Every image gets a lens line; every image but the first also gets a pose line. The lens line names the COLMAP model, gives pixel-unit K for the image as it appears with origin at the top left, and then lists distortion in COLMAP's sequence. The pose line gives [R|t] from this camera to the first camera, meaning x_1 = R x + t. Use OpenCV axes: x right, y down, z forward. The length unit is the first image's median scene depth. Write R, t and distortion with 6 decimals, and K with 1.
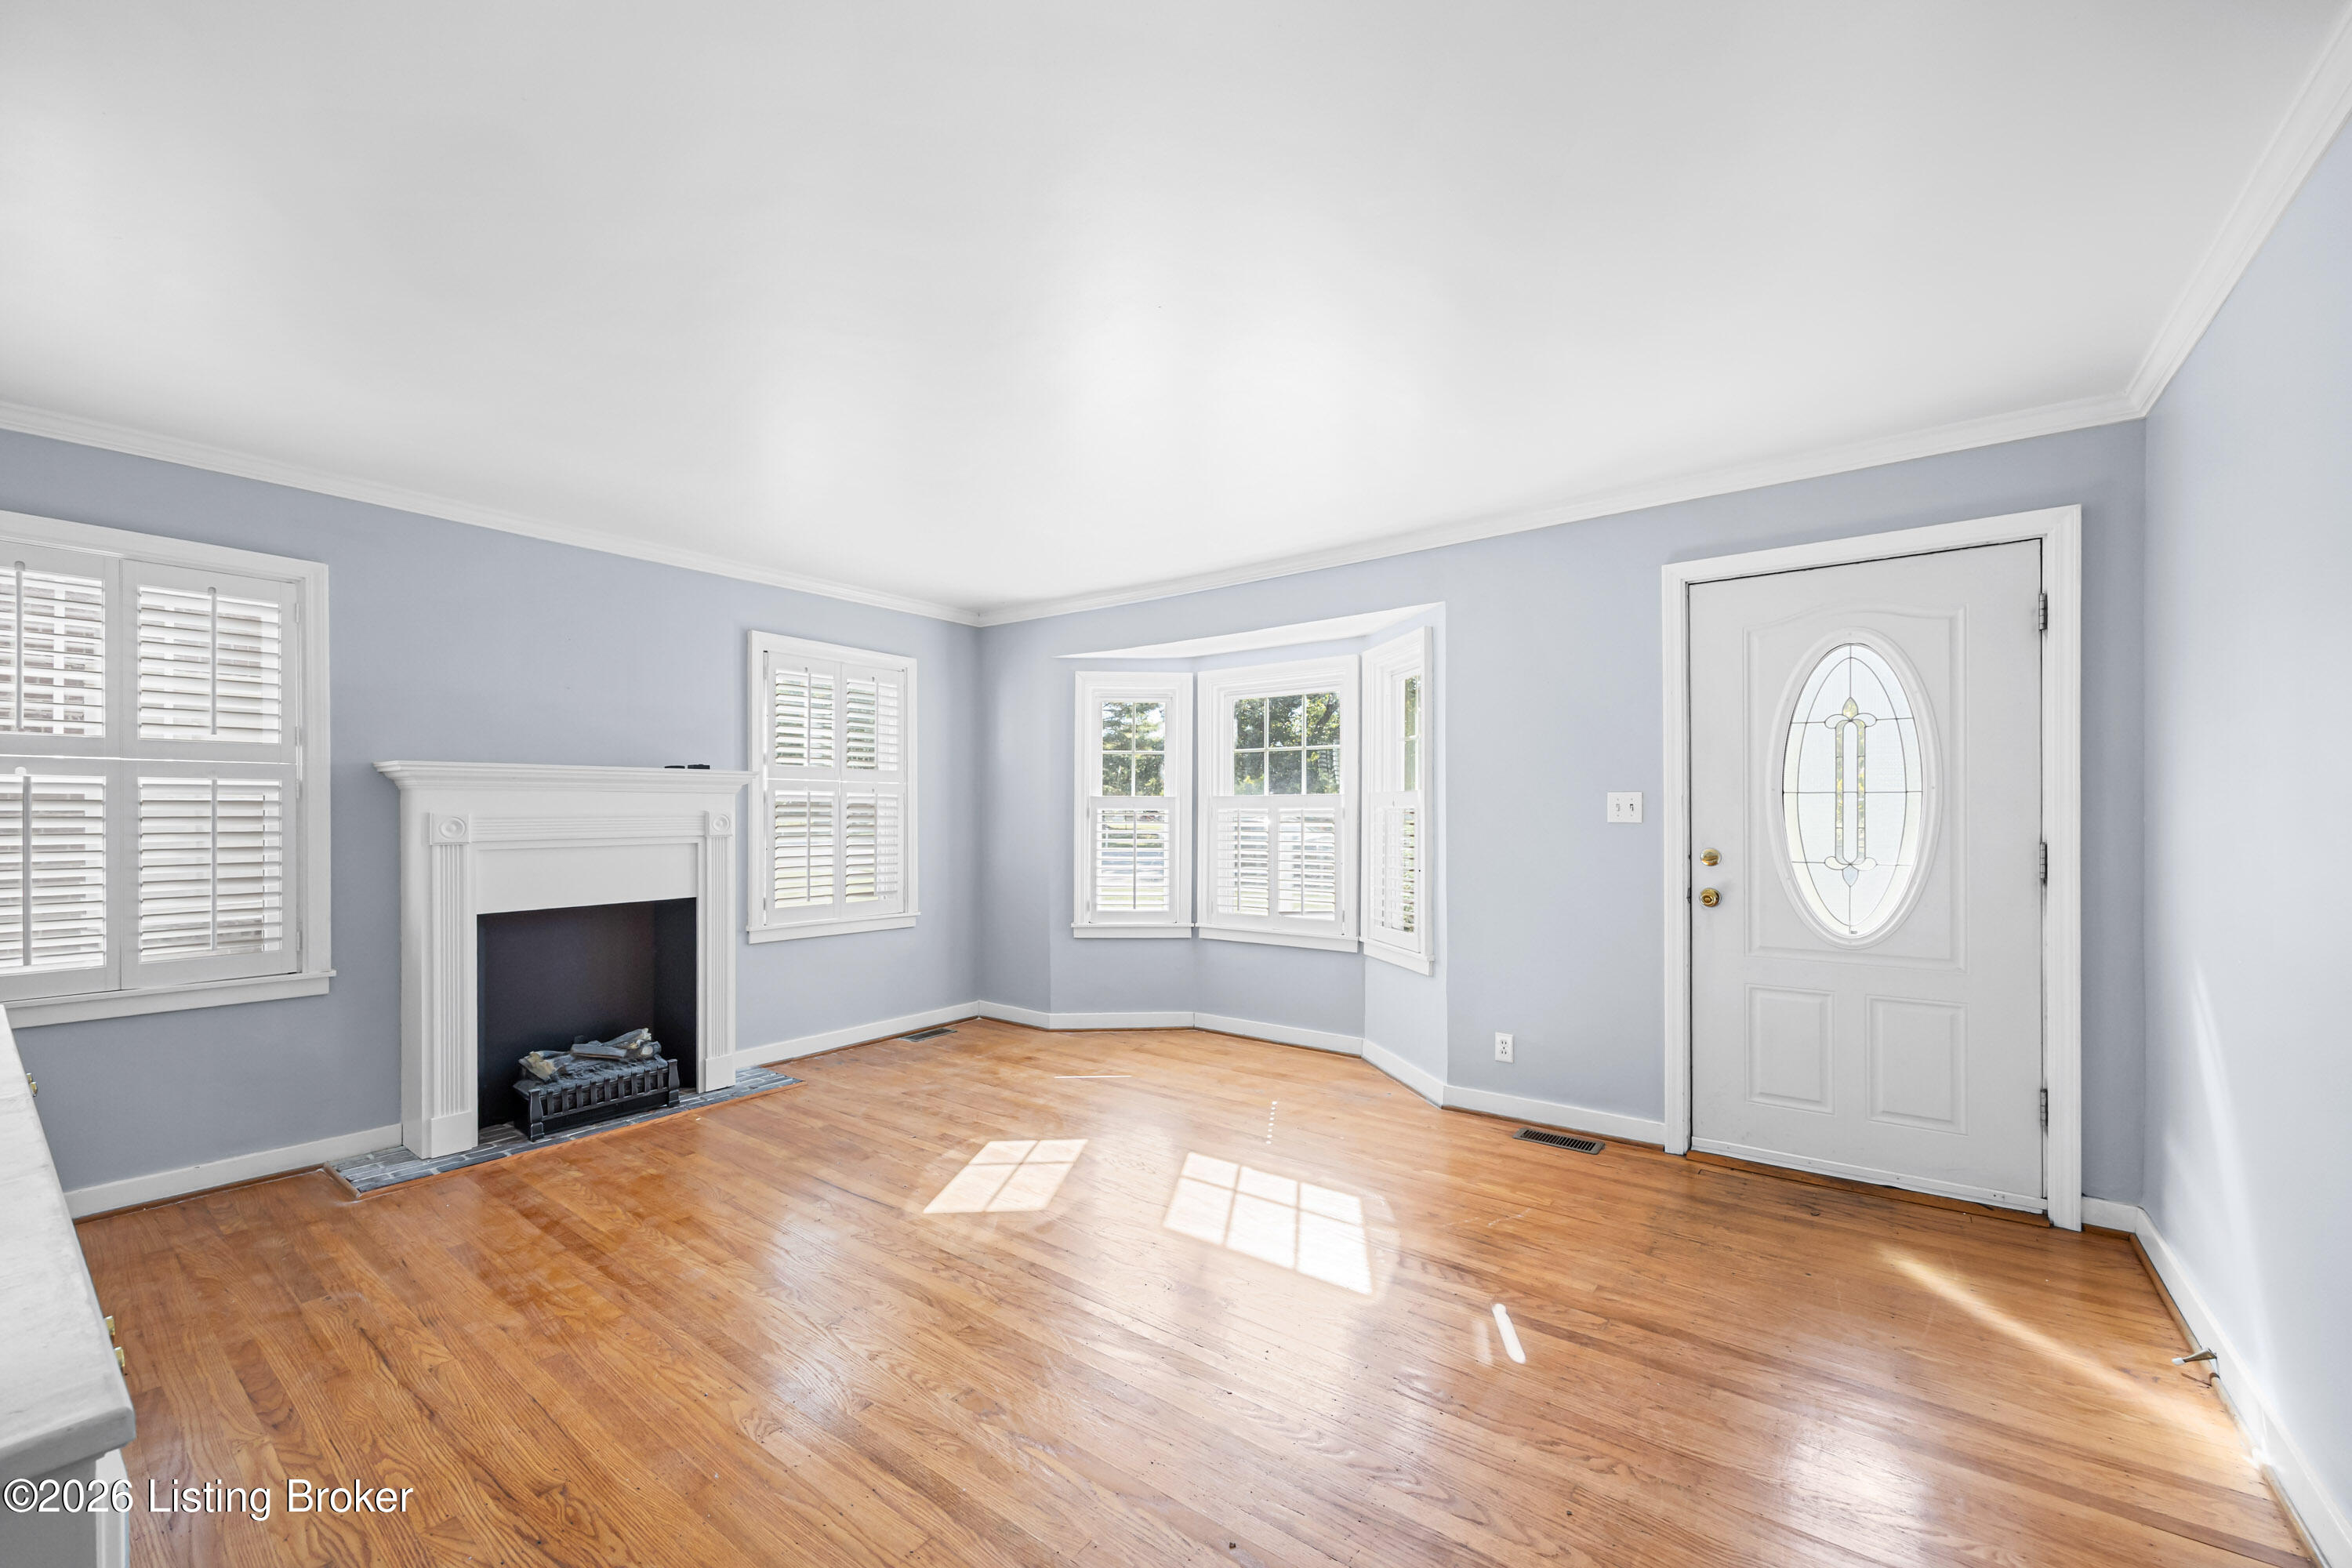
lens RADIAL K [[902.8, 0, 1183.3], [0, 902.8, 813.2], [0, 0, 1]] dist [-0.002758, -0.000030]
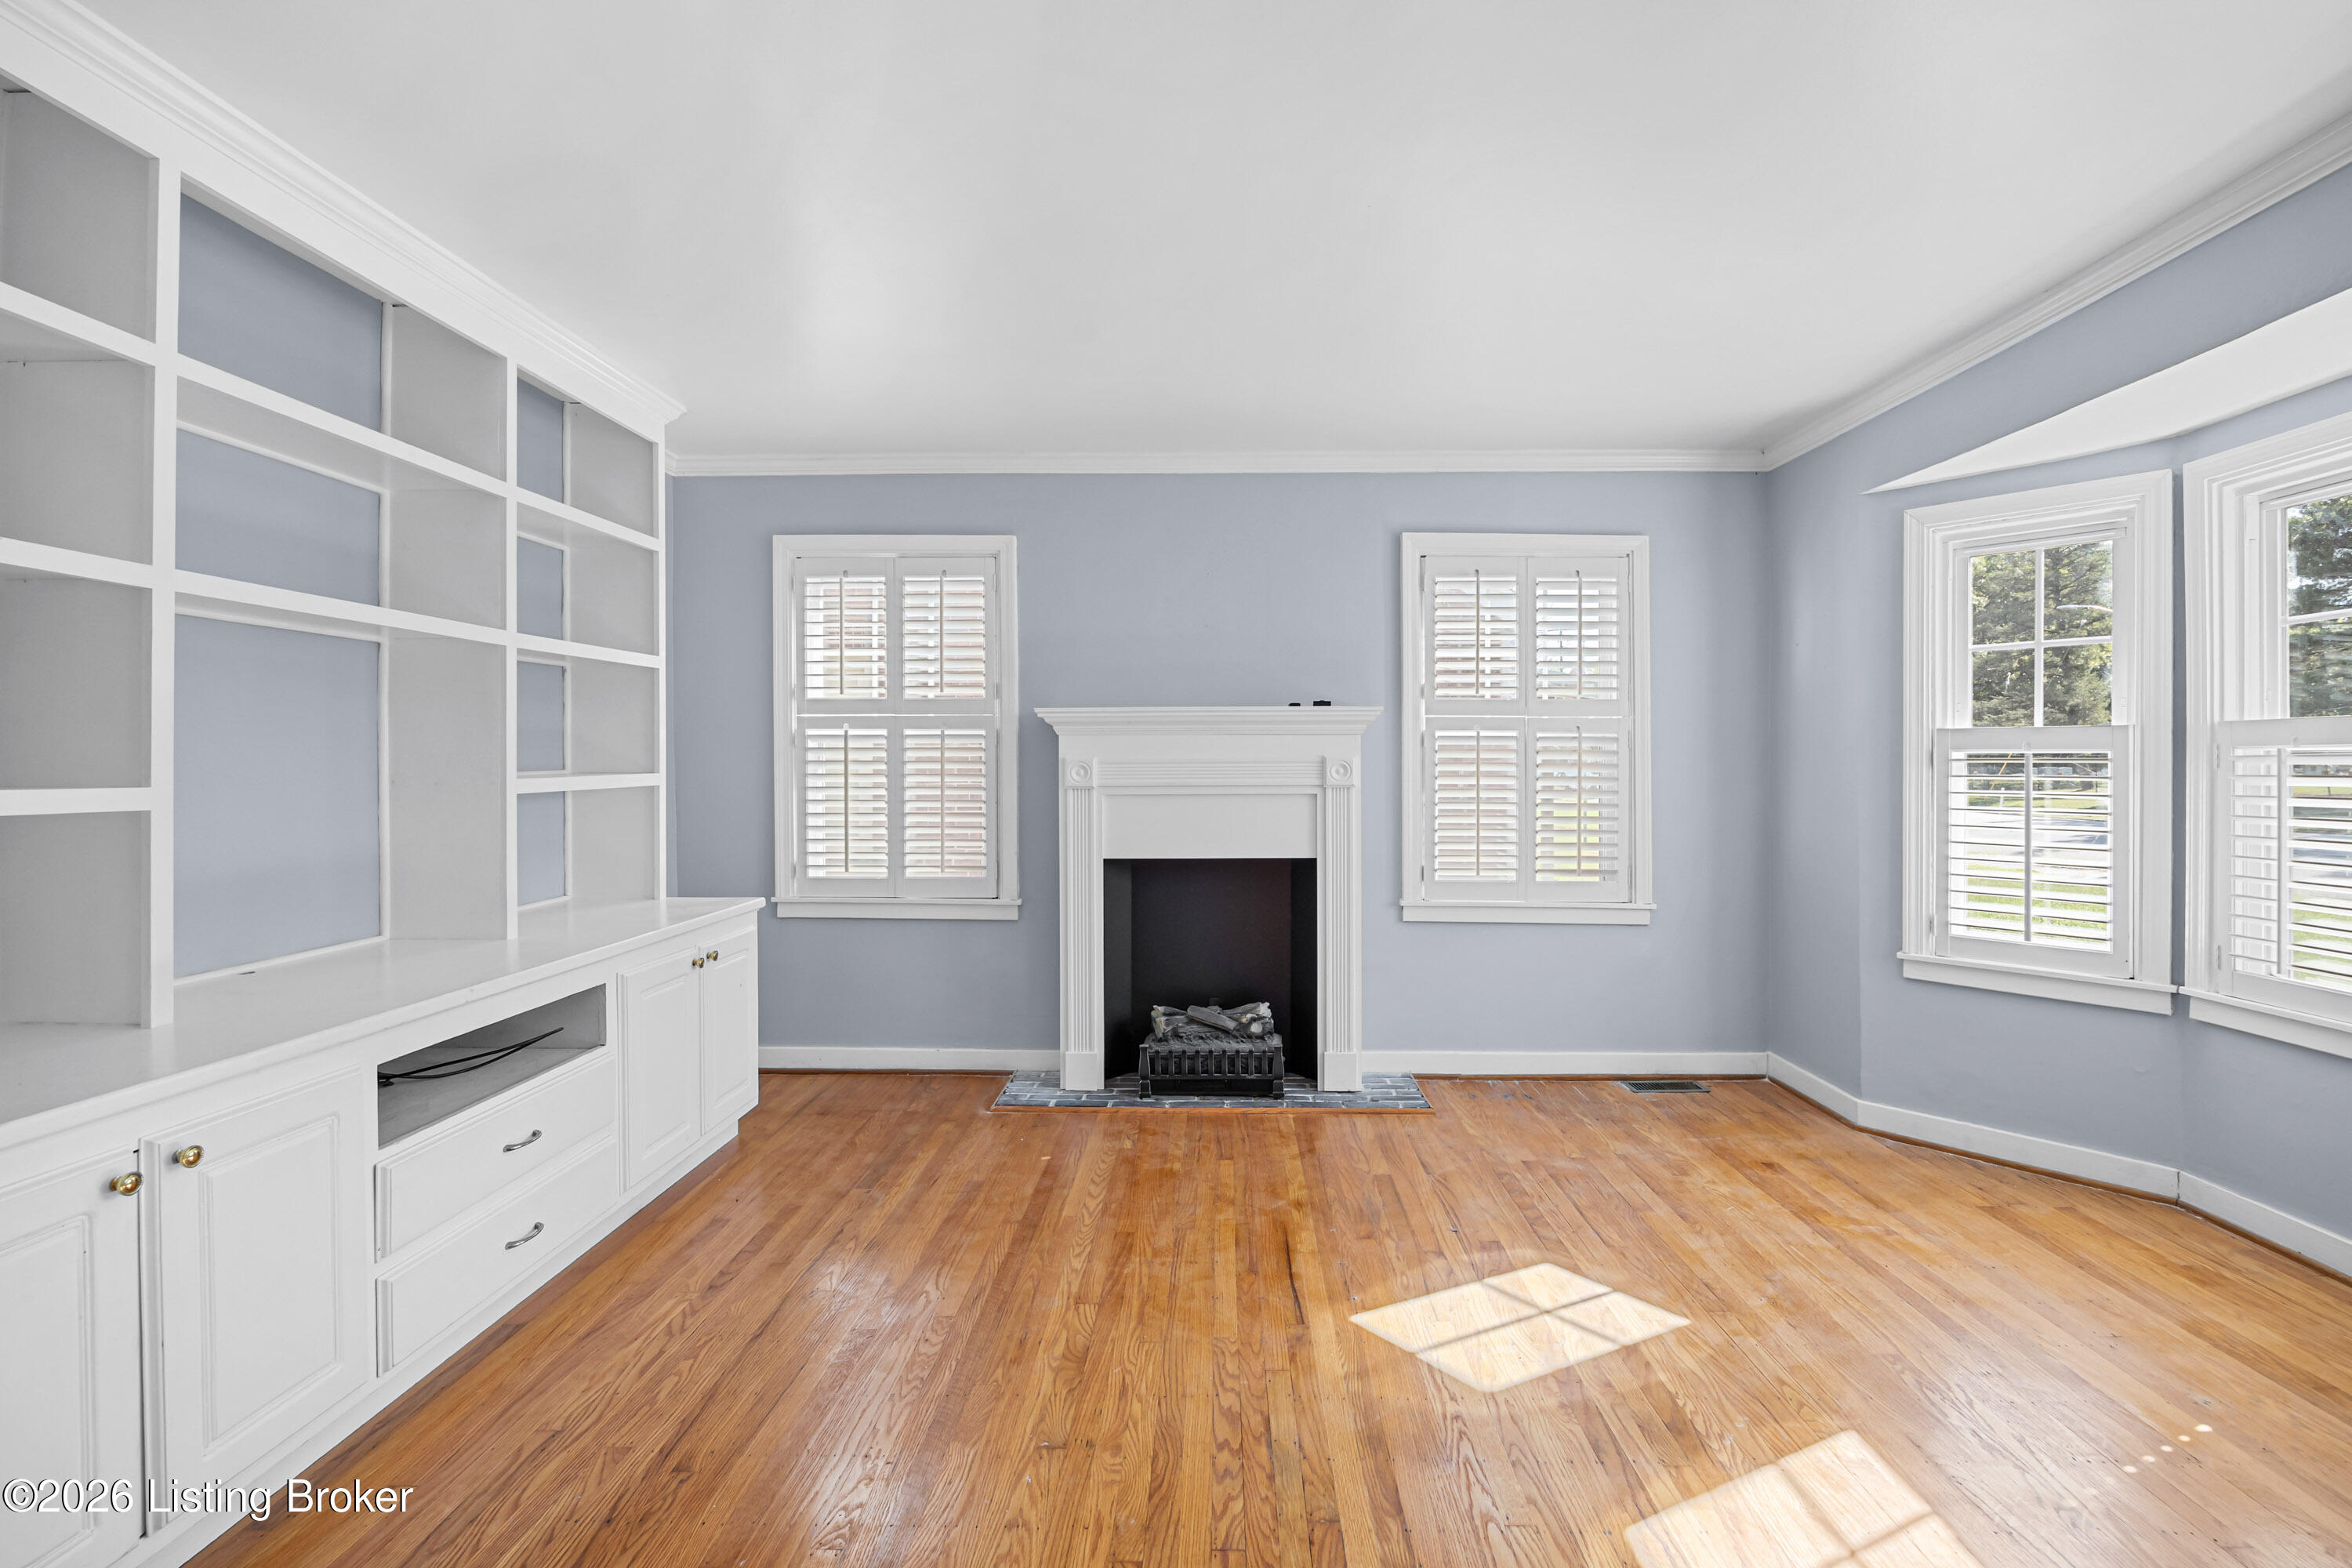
lens RADIAL K [[1070.8, 0, 1228.6], [0, 1070.8, 763.5], [0, 0, 1]] dist [-0.014461, 0.000903]
pose [[0.594661, -0.001008, -0.803976, 0.241269], [-0.002880, 0.999990, -0.003384, 0.008898], [0.803971, 0.004328, 0.594652, 0.371740]]
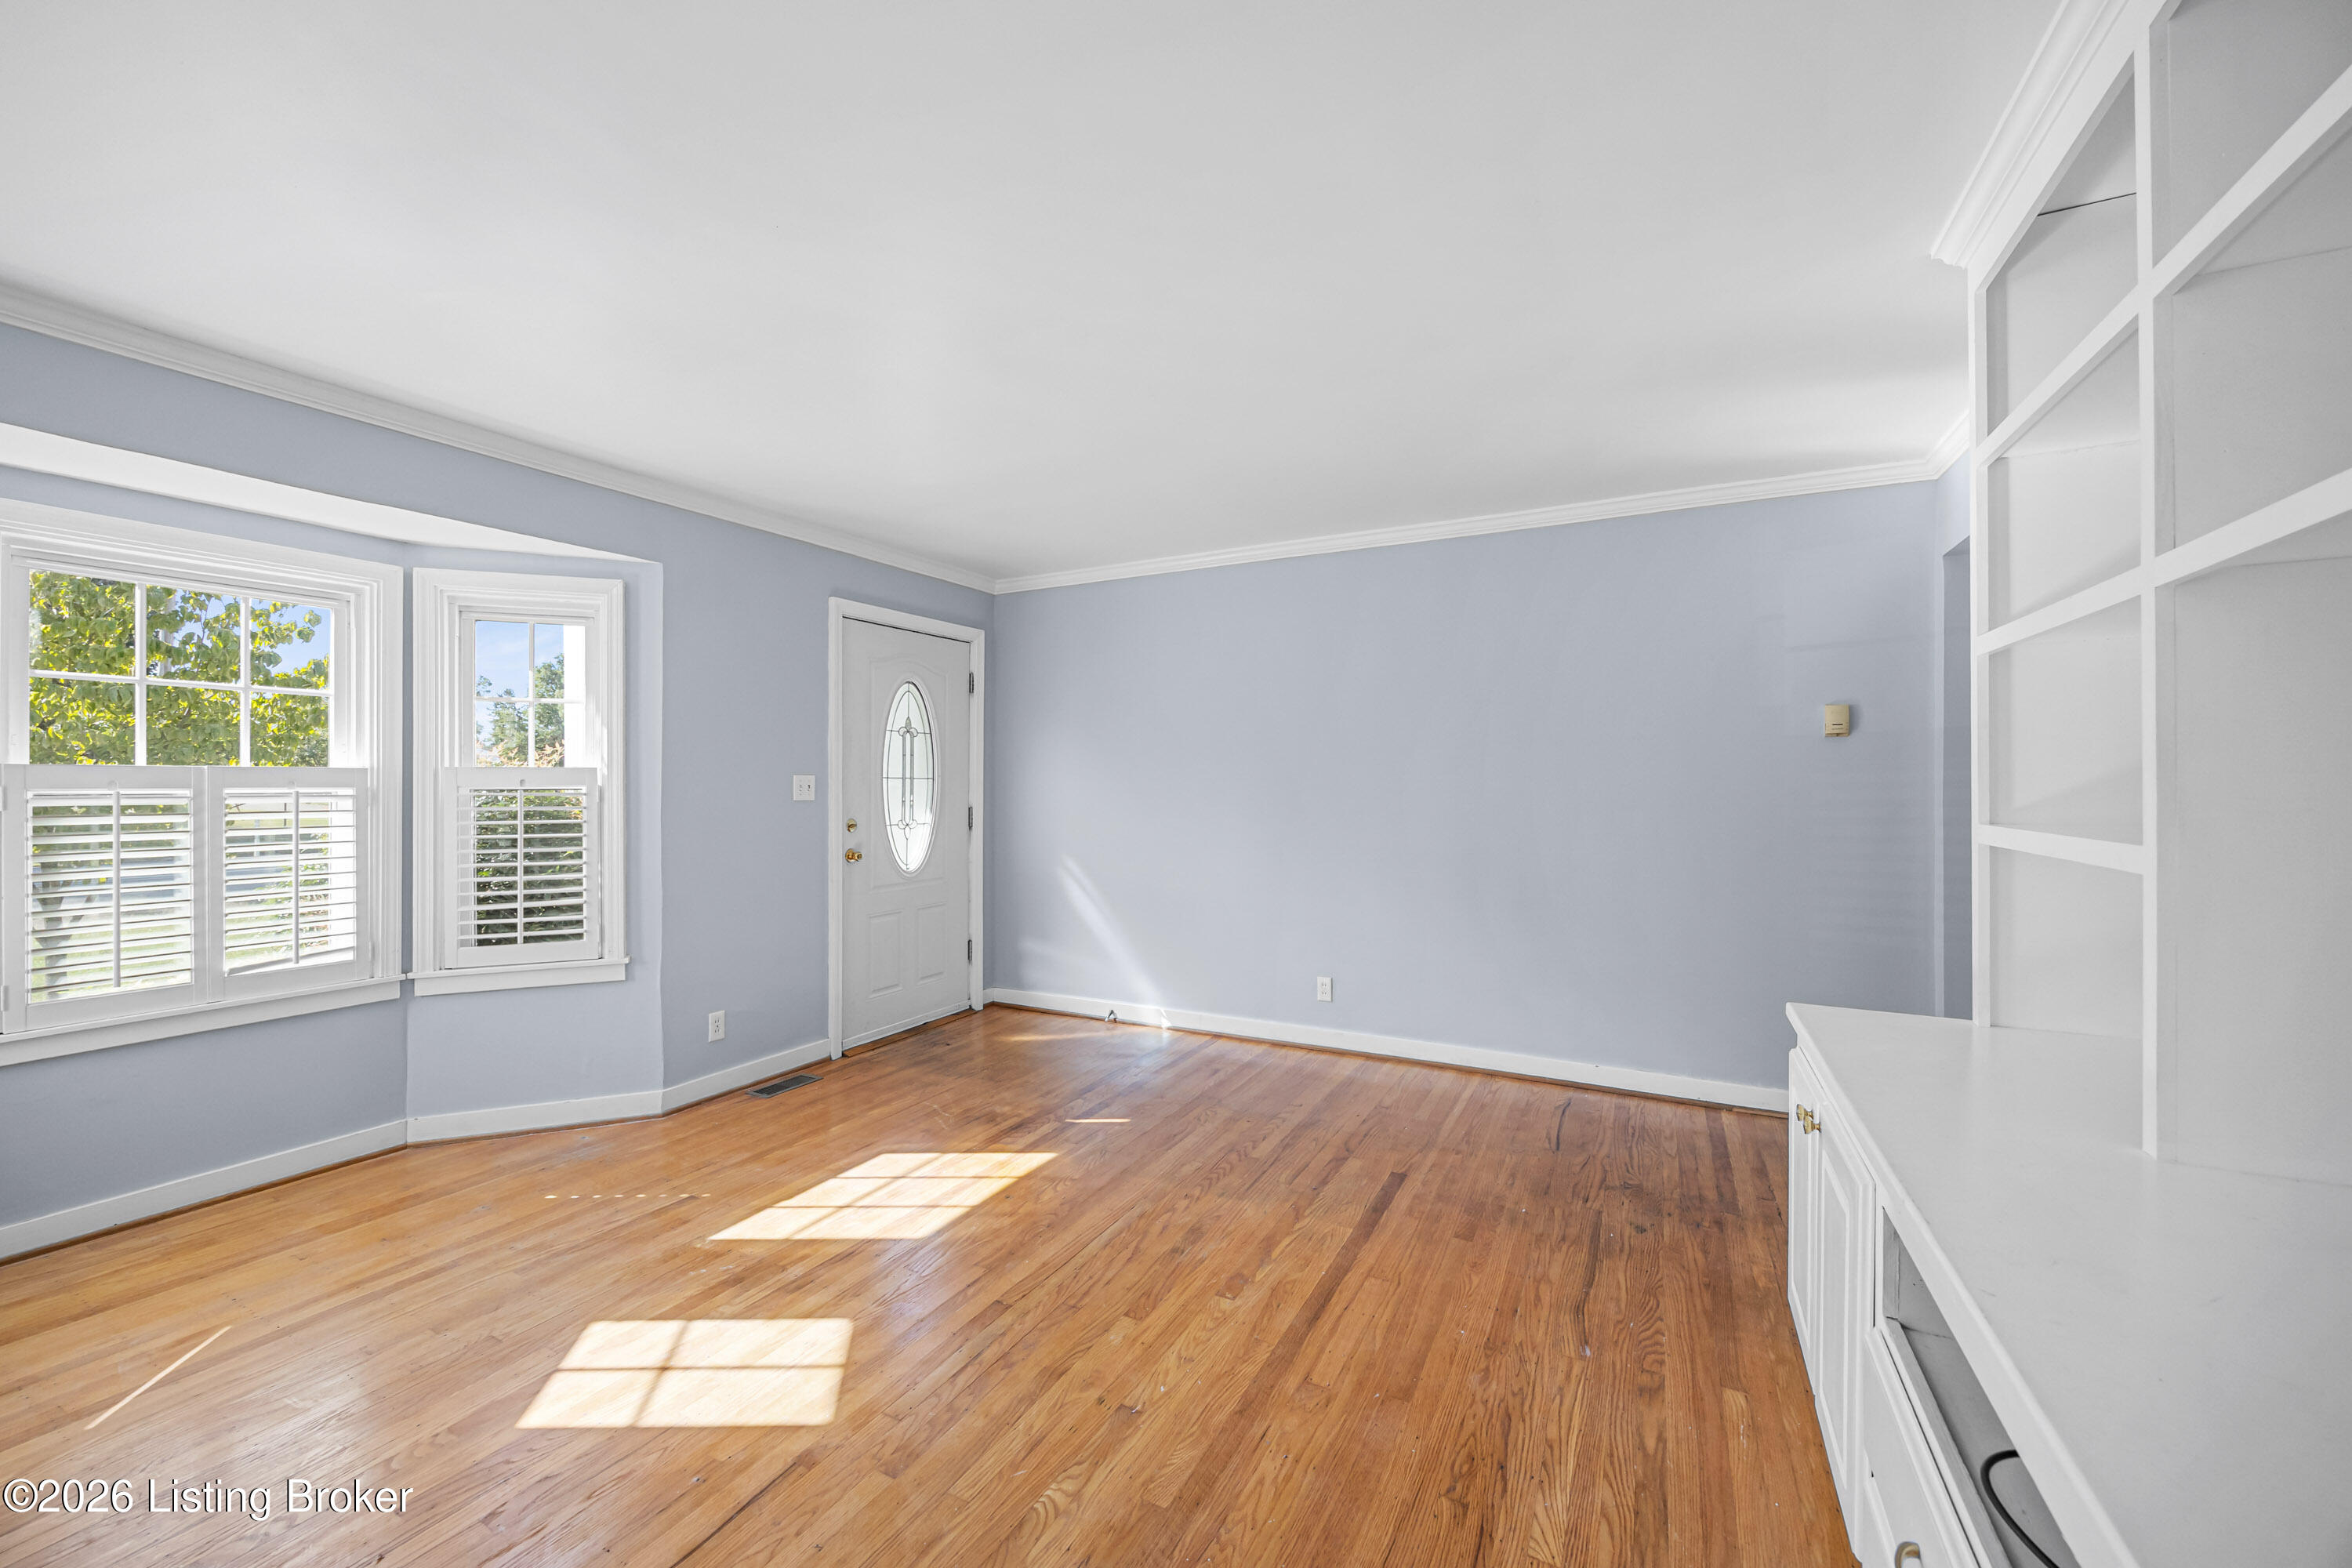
lens RADIAL K [[925.8, 0, 1158.0], [0, 925.8, 787.8], [0, 0, 1]] dist [-0.001893, -0.000150]
pose [[-0.135623, 0.001644, 0.990759, -0.759824], [0.007556, 0.999971, -0.000625, -0.002027], [-0.990732, 0.007402, -0.135632, 0.671259]]
